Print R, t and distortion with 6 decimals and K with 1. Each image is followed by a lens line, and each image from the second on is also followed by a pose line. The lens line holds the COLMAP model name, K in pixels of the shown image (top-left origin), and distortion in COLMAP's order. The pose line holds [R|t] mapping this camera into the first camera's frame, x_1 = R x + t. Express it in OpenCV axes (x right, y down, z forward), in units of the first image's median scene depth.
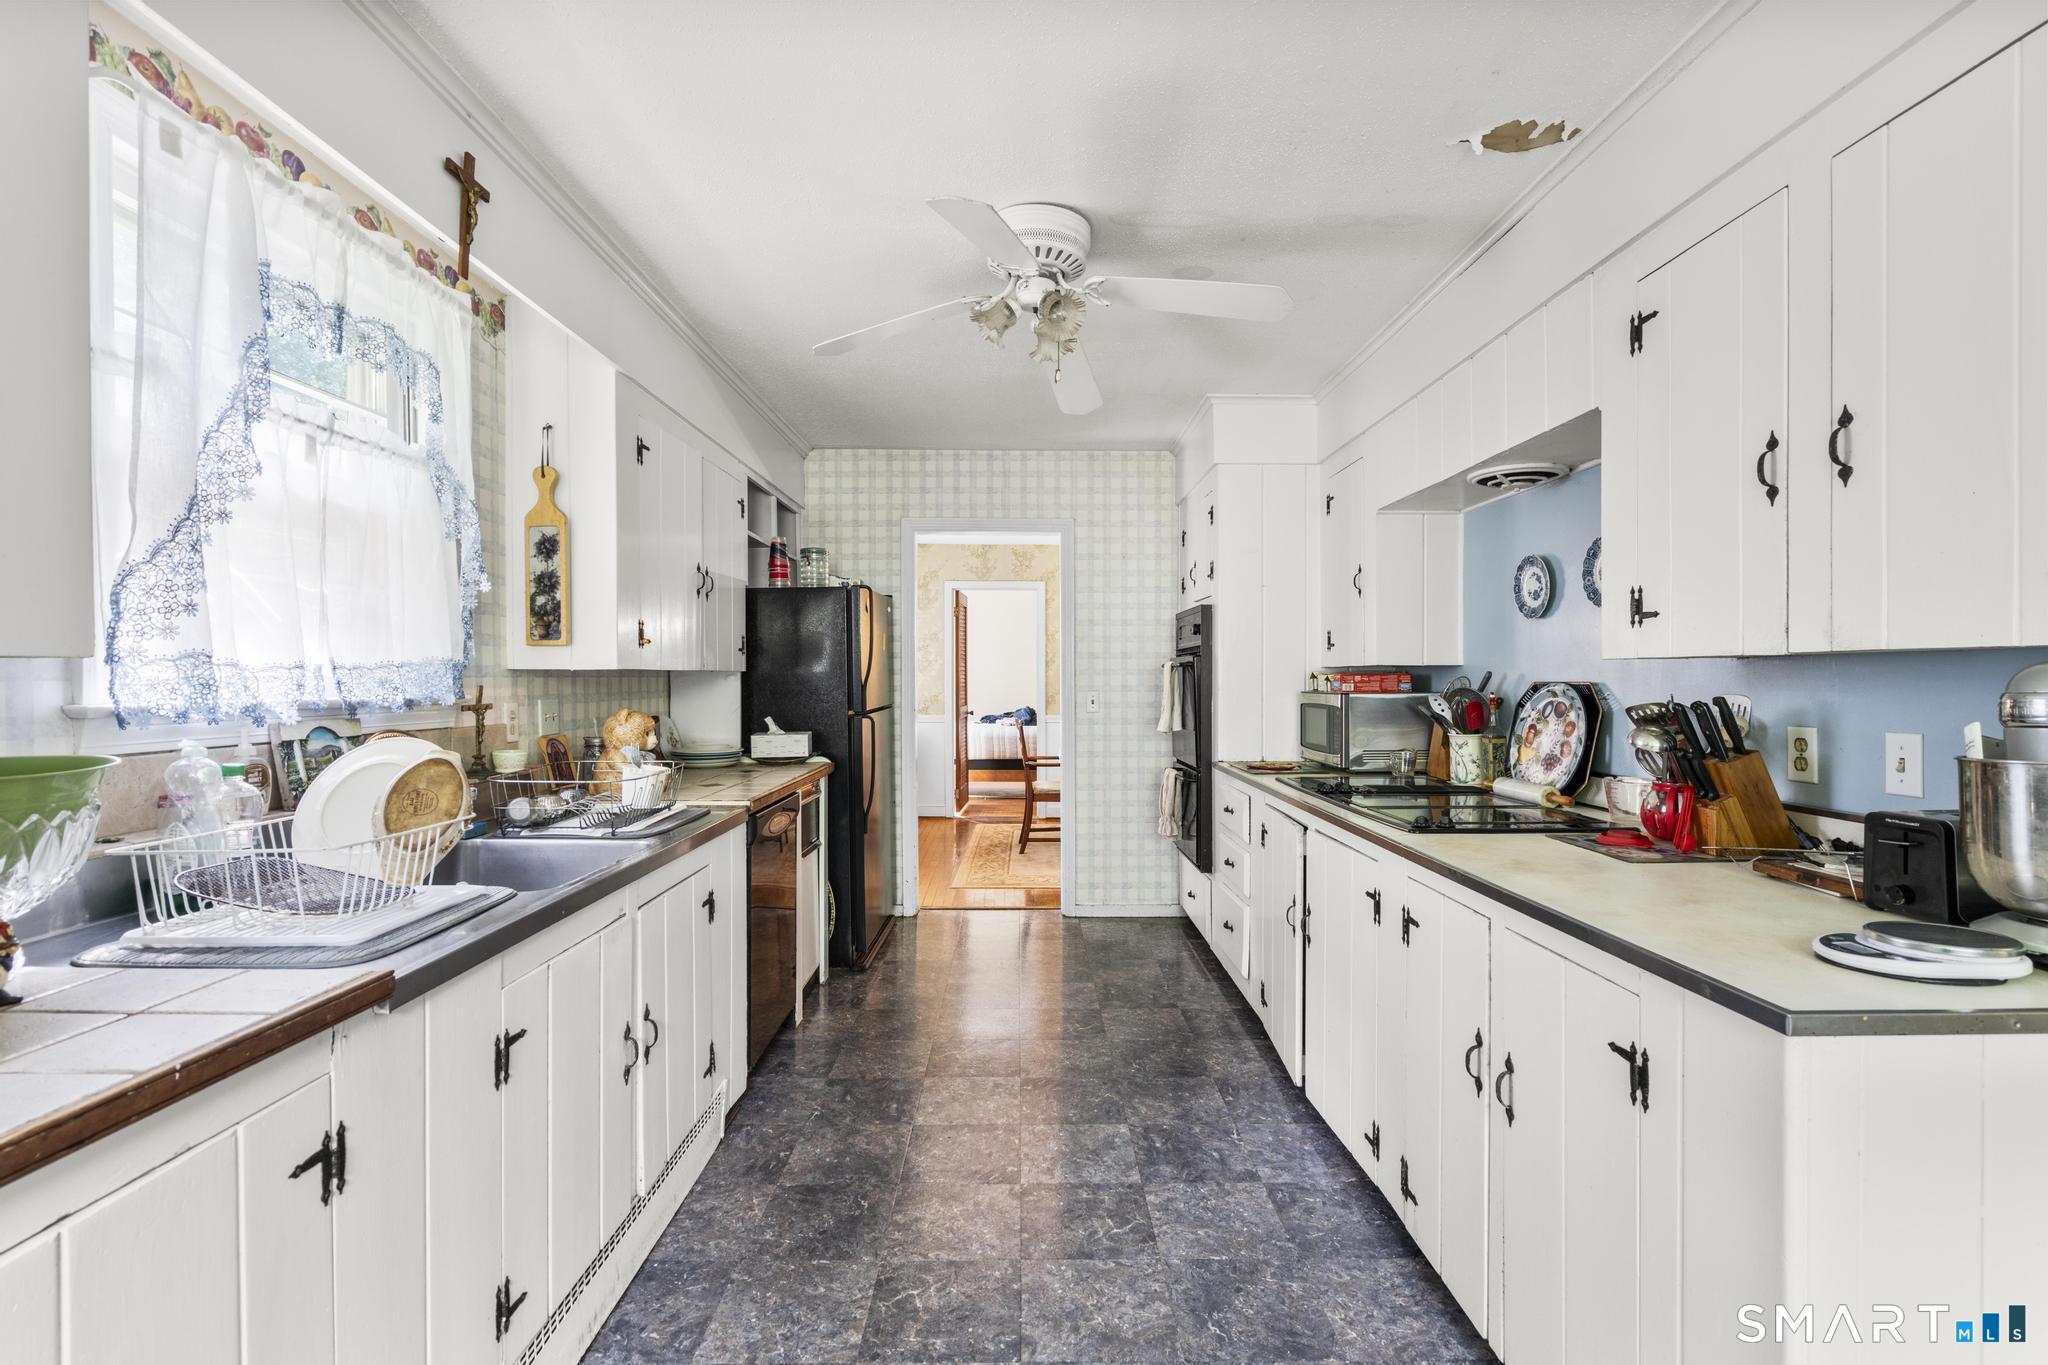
lens RADIAL K [[926.2, 0, 1033.5], [0, 926.2, 681.5], [0, 0, 1]] dist [-0.007225, 0.007178]
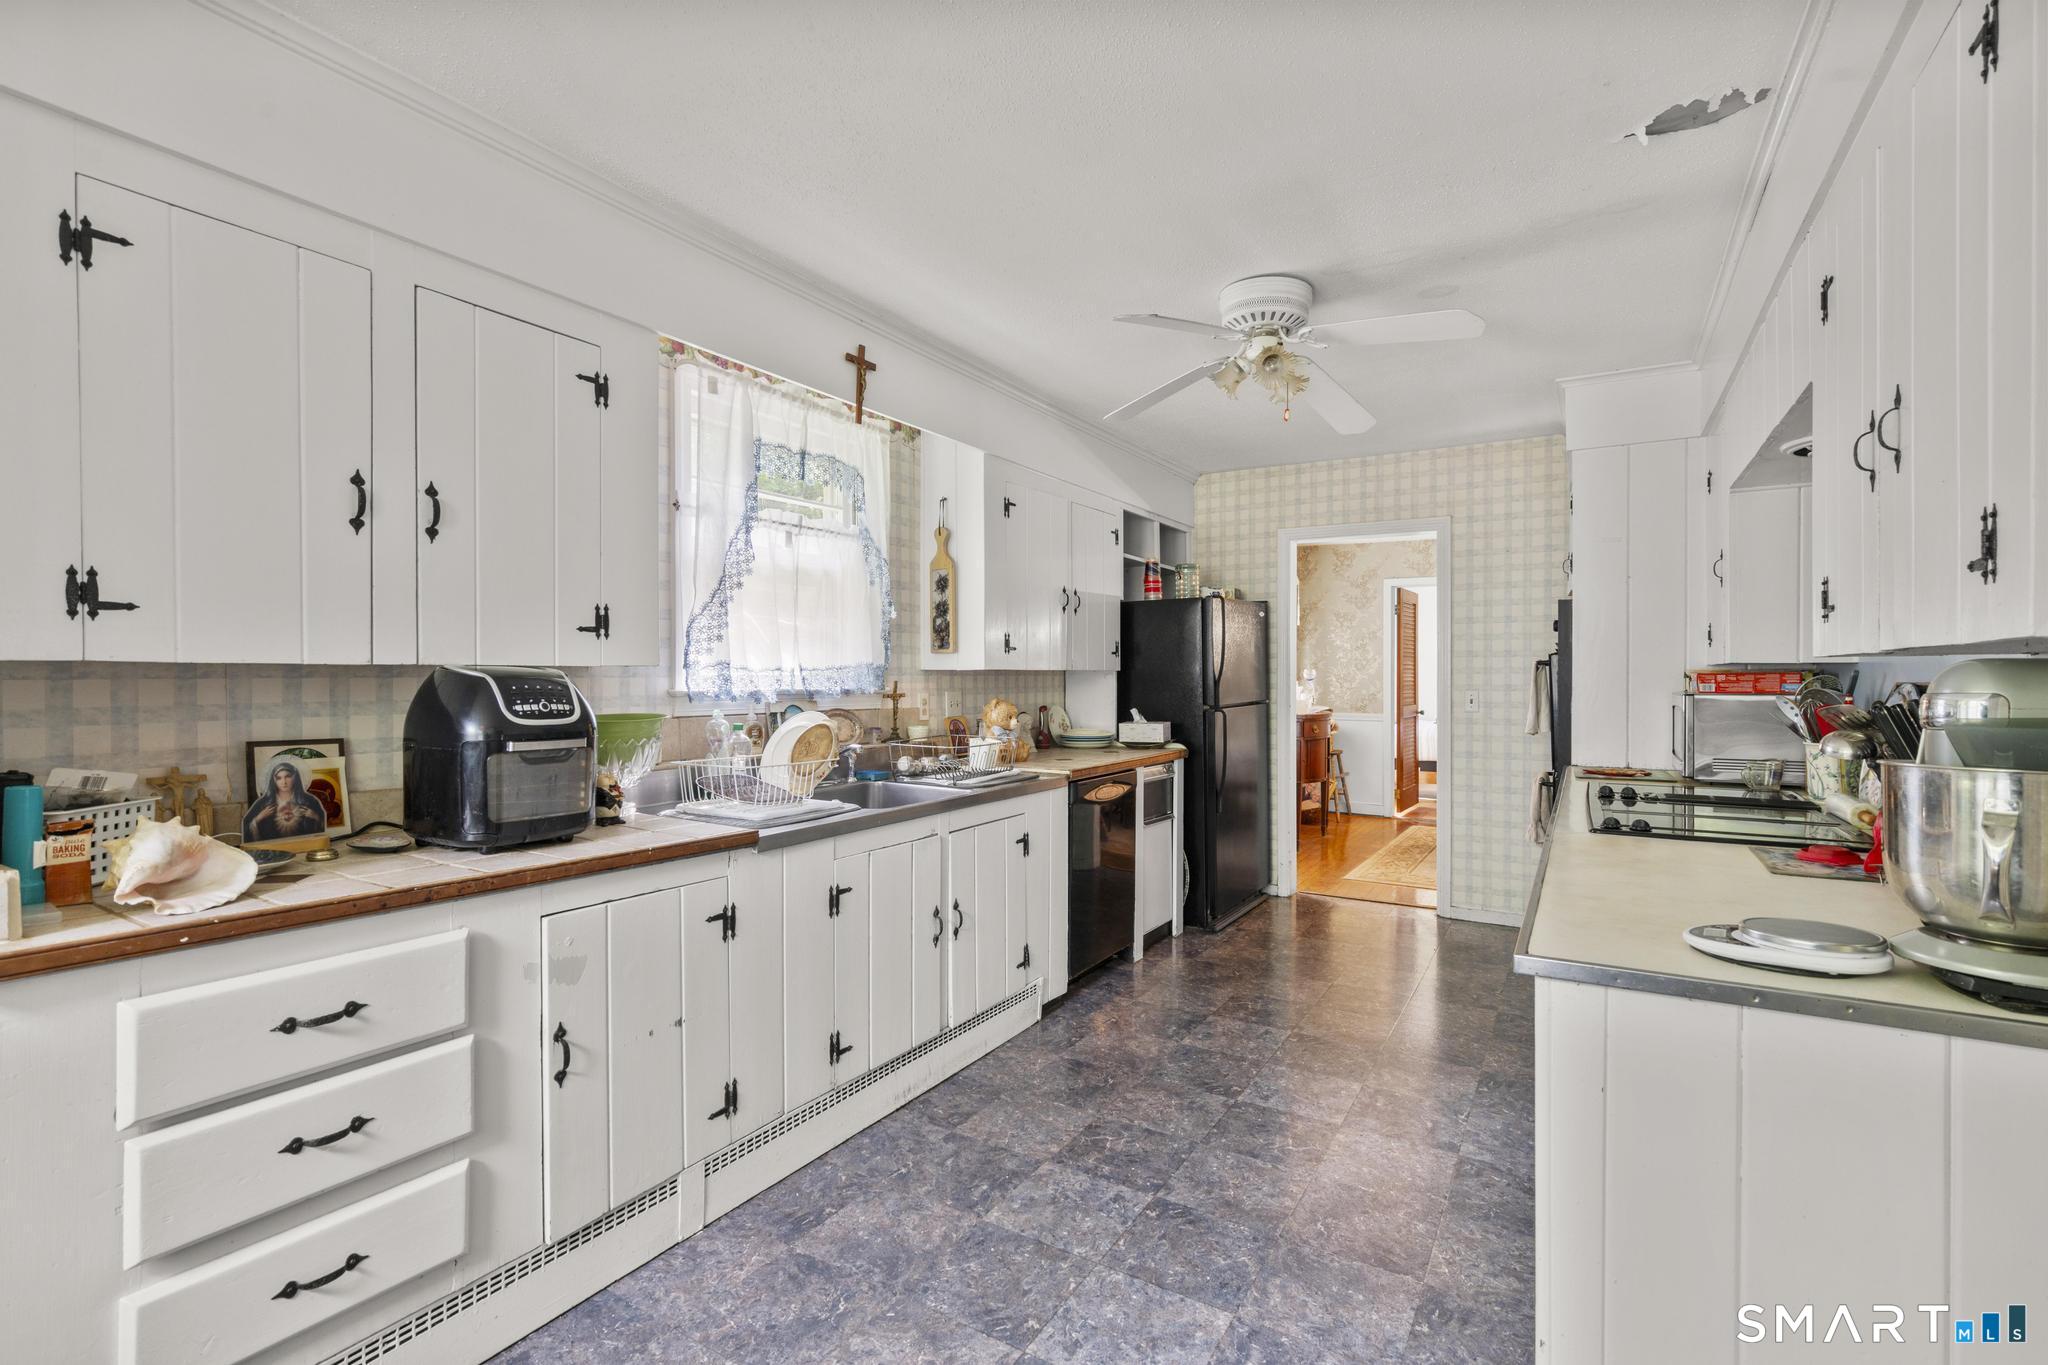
lens RADIAL K [[926.2, 0, 1033.5], [0, 926.2, 681.5], [0, 0, 1]] dist [-0.007225, 0.007178]
pose [[0.849643, 0.005057, -0.527334, 0.344438], [-0.003905, 0.999987, 0.003298, -0.000603], [0.527344, -0.000743, 0.849652, -0.136773]]
